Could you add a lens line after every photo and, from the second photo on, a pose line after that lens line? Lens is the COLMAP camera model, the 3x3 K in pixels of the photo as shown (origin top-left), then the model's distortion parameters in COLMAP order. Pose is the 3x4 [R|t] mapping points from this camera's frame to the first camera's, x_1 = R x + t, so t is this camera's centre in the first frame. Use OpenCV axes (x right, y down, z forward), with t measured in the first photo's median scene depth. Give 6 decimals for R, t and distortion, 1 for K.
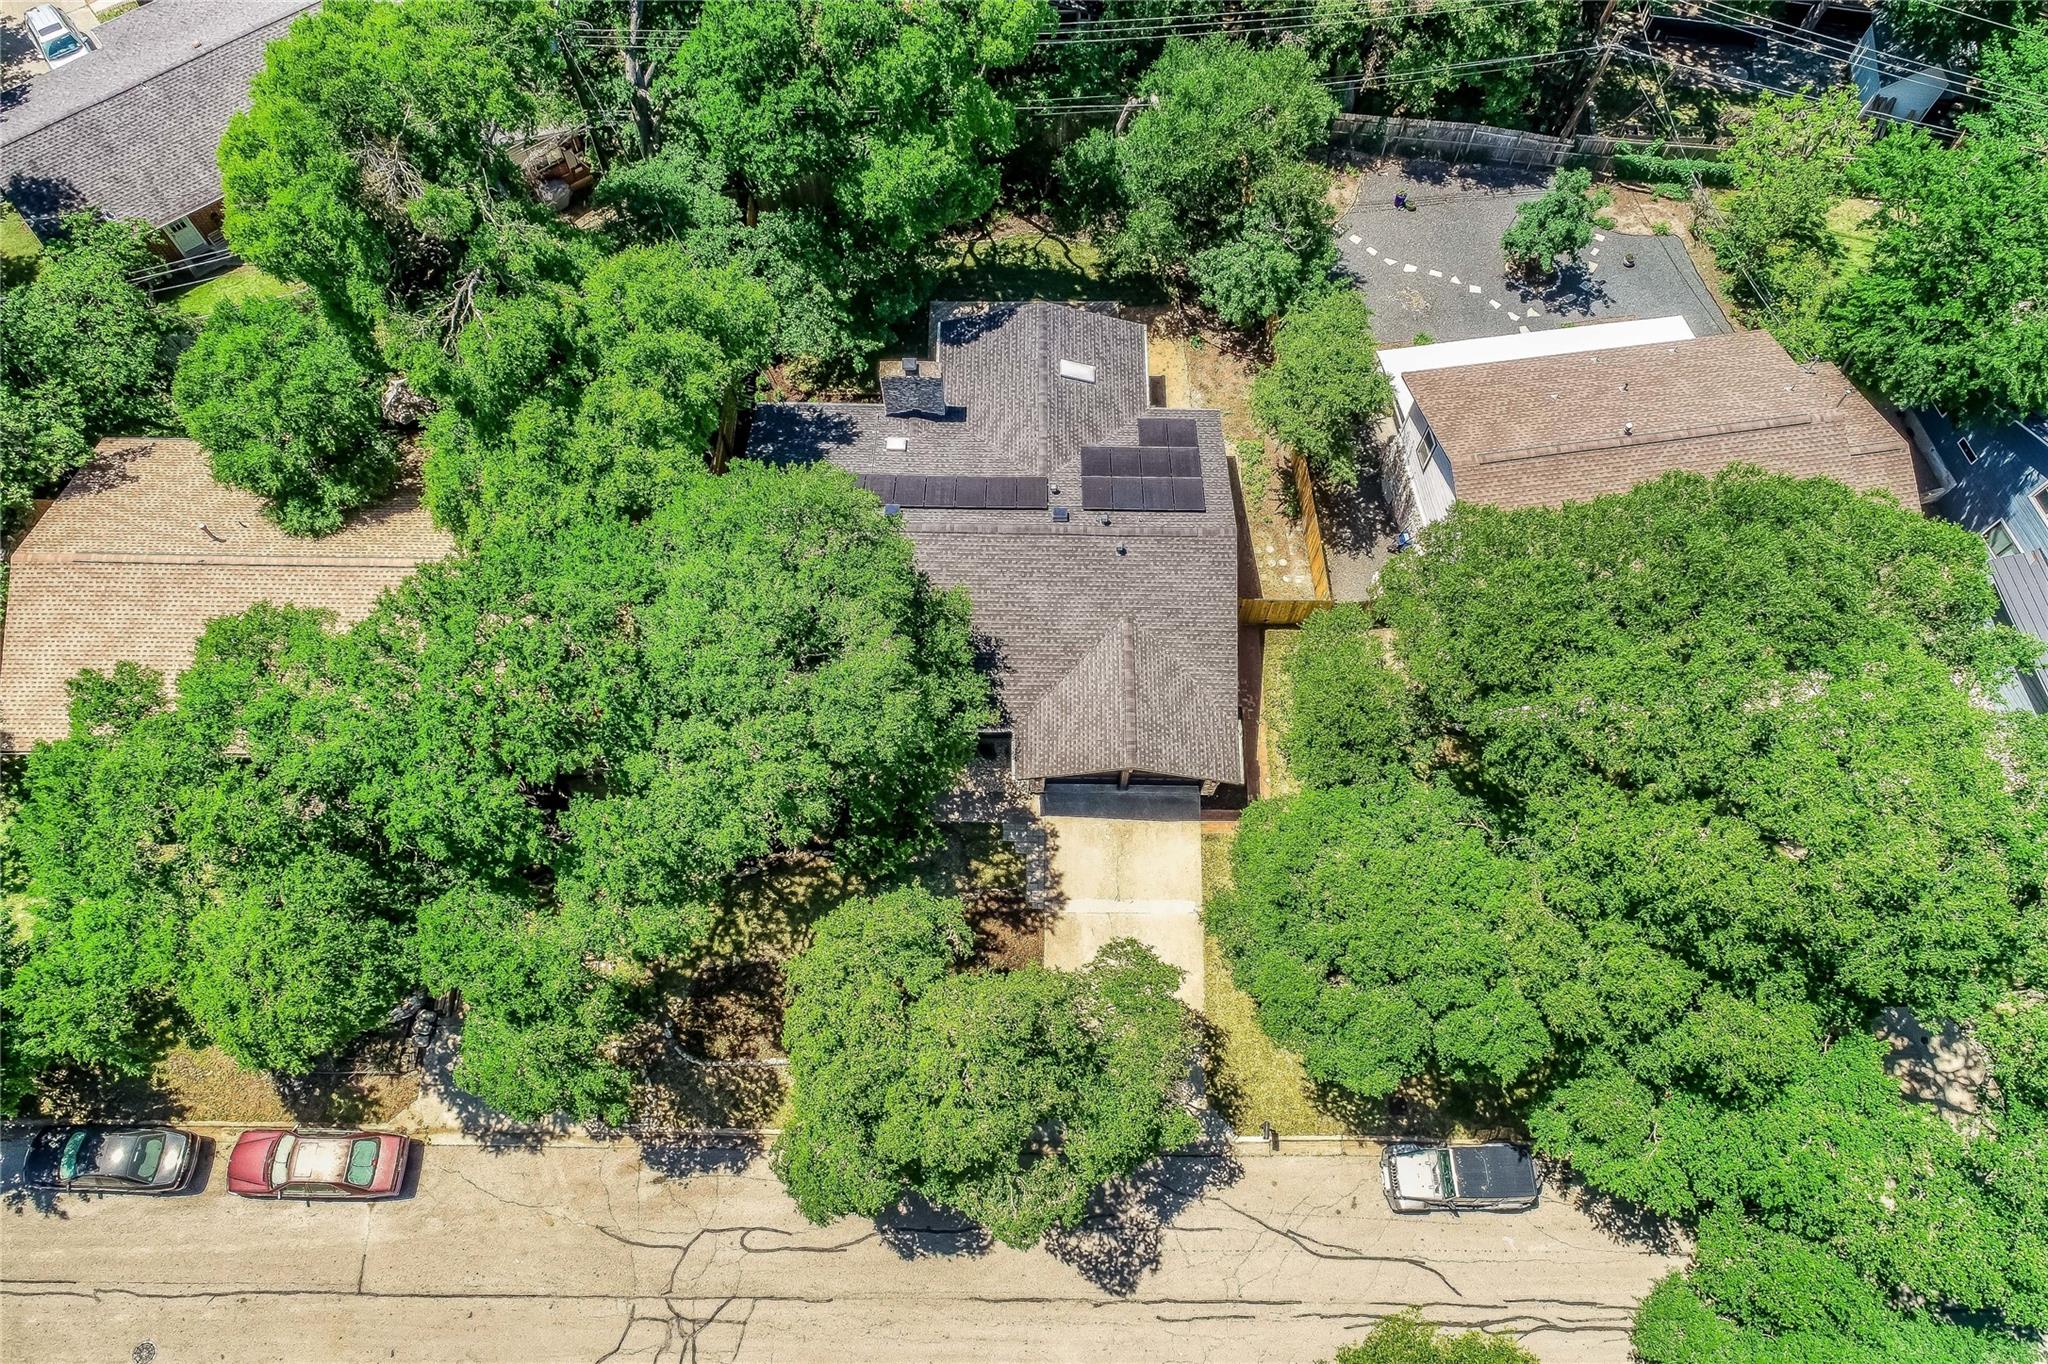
lens RADIAL K [[1425.7, 0, 1024.0], [0, 1425.7, 682.0], [0, 0, 1]] dist [-0.084011, 0.144725]
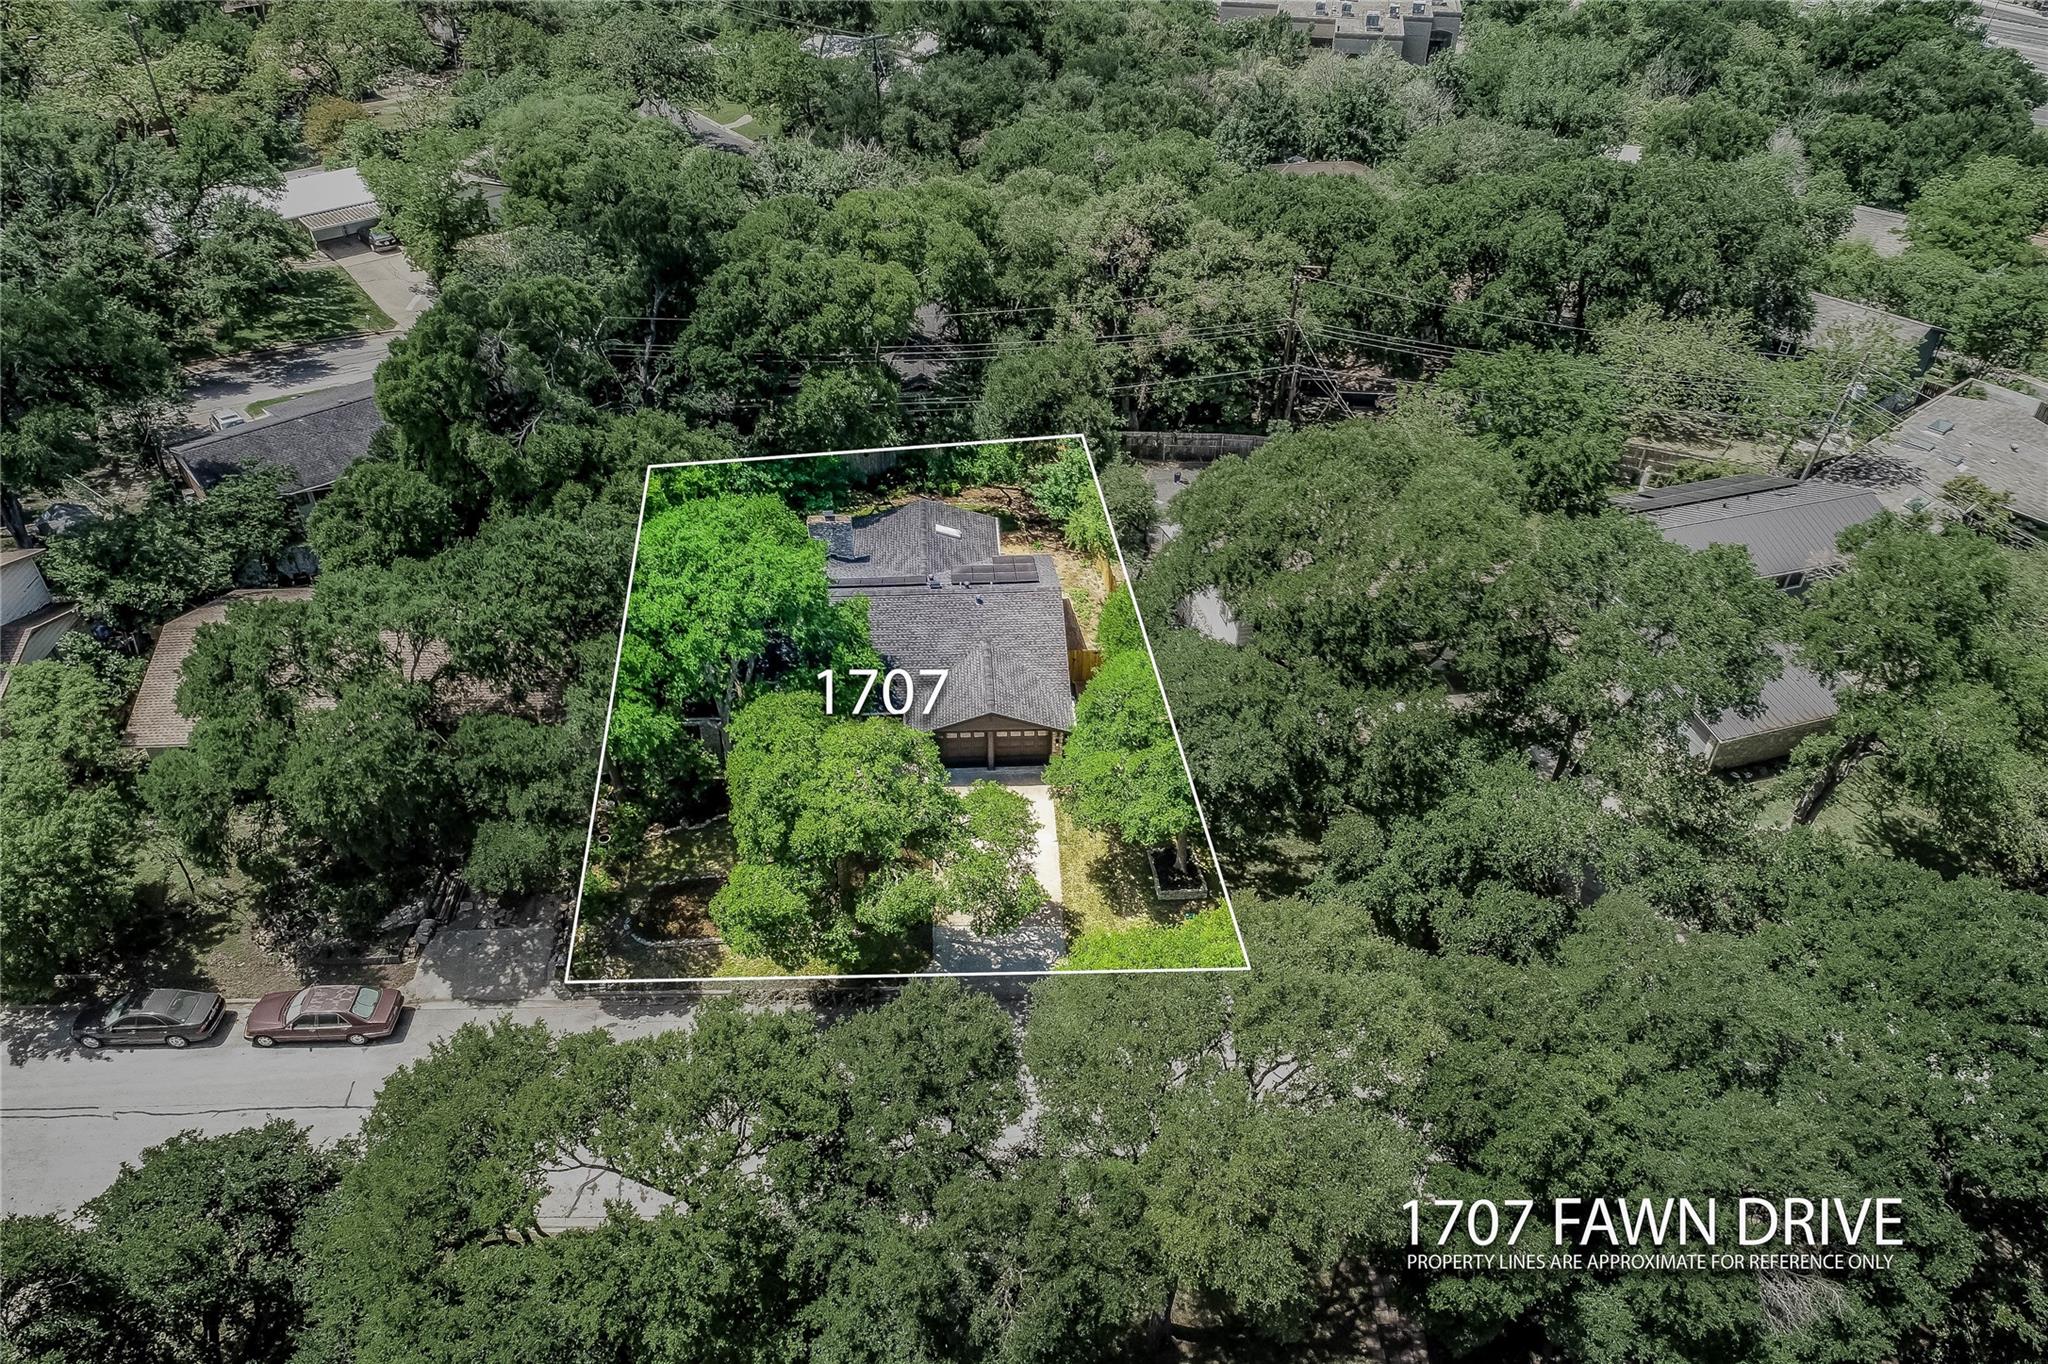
lens RADIAL K [[1397.6, 0, 1024.0], [0, 1397.6, 682.0], [0, 0, 1]] dist [0.033547, 0.000248]
pose [[0.997809, -0.046942, 0.046633, 0.044386], [0.063726, 0.871439, -0.486347, 0.663653], [-0.017808, 0.488253, 0.872520, -0.175193]]
